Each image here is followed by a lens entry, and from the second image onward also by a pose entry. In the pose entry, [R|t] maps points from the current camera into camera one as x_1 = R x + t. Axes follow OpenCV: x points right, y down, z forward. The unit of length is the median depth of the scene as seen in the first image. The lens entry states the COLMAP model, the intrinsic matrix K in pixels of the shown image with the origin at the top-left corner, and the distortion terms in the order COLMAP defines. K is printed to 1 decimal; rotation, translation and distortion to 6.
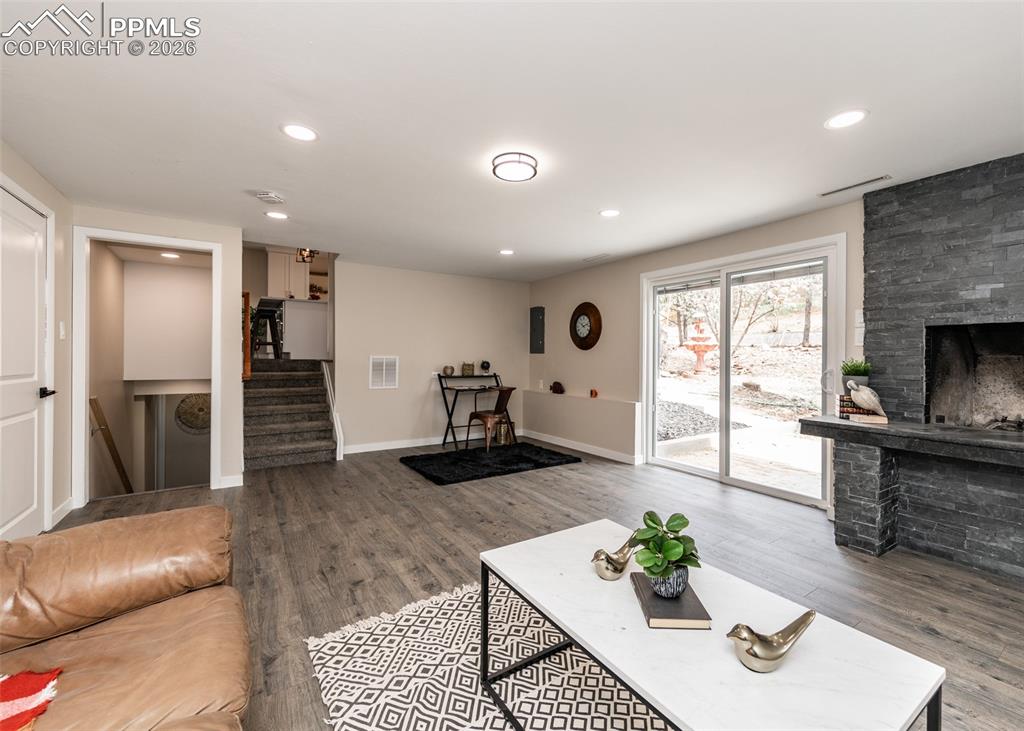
lens RADIAL K [[437.7, 0, 516.5], [0, 437.7, 359.2], [0, 0, 1]] dist [-0.001074, -0.000207]
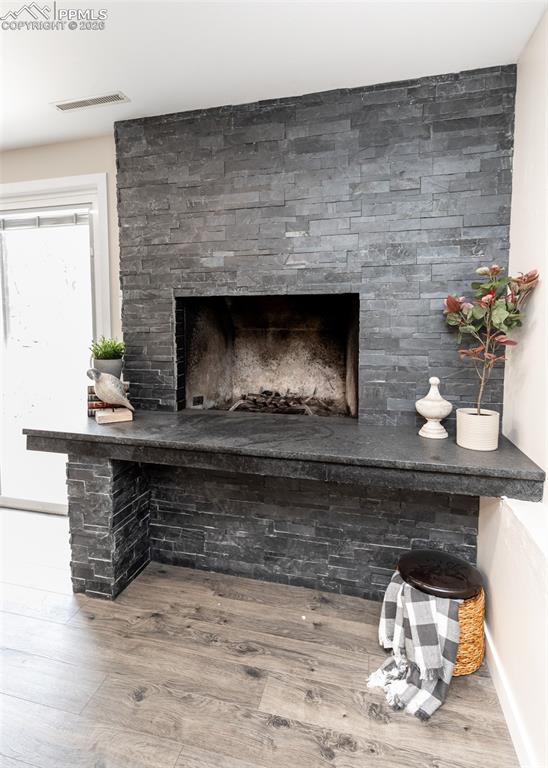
lens RADIAL K [[405.6, 0, 273.2], [0, 405.6, 347.5], [0, 0, 1]] dist [-0.002205, 0.000176]
pose [[0.740322, -0.058239, 0.669725, 0.553078], [0.010583, 0.997127, 0.075011, -0.035952], [-0.672170, -0.048444, 0.738811, 0.293509]]
